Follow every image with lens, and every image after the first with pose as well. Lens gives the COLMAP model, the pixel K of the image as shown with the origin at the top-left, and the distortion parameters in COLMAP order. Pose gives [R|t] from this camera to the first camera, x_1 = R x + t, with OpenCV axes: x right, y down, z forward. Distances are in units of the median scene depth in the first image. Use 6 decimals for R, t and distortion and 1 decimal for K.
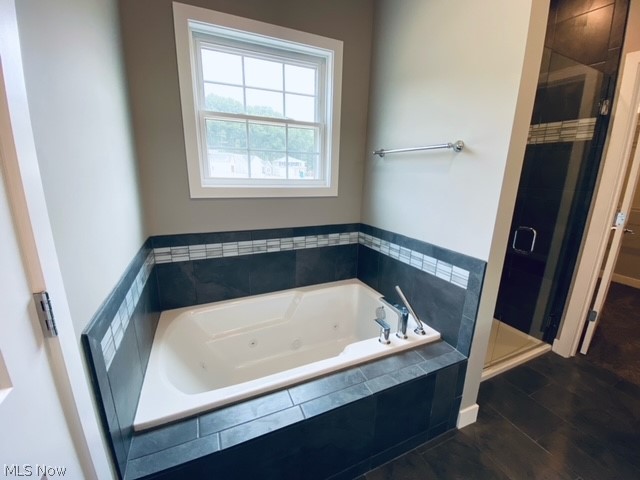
lens RADIAL K [[260.1, 0, 318.7], [0, 260.1, 234.8], [0, 0, 1]] dist [-0.019407, -0.004950]
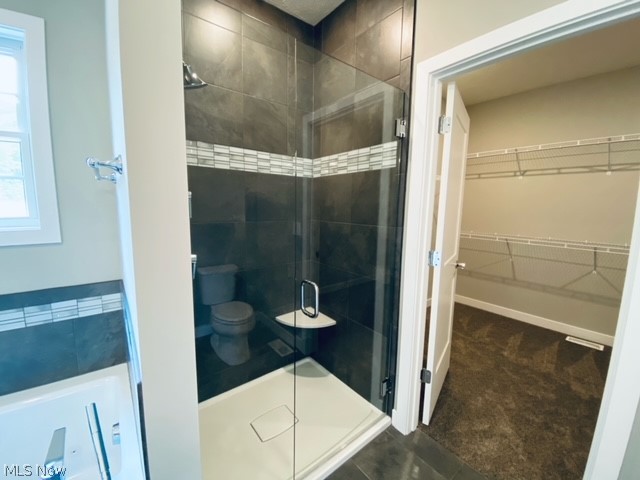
lens RADIAL K [[260.1, 0, 315.0], [0, 260.1, 239.1], [0, 0, 1]] dist [-0.019407, -0.004950]
pose [[0.965370, -0.032291, 0.258877, 0.529946], [0.060846, 0.992812, -0.103062, -0.058530], [-0.253689, 0.115245, 0.960396, 0.234626]]
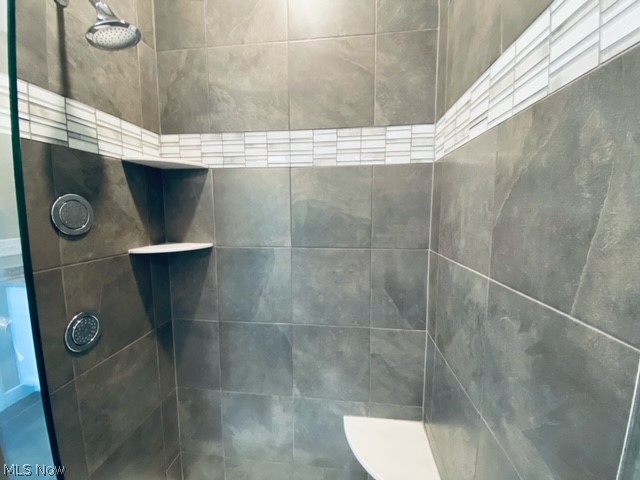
lens RADIAL K [[260.1, 0, 313.5], [0, 260.1, 239.4], [0, 0, 1]] dist [-0.019407, -0.004950]
pose [[0.863394, 0.033824, -0.503395, 0.870154], [-0.108074, 0.986989, -0.119046, -0.190556], [0.492818, 0.157187, 0.855817, 0.721828]]
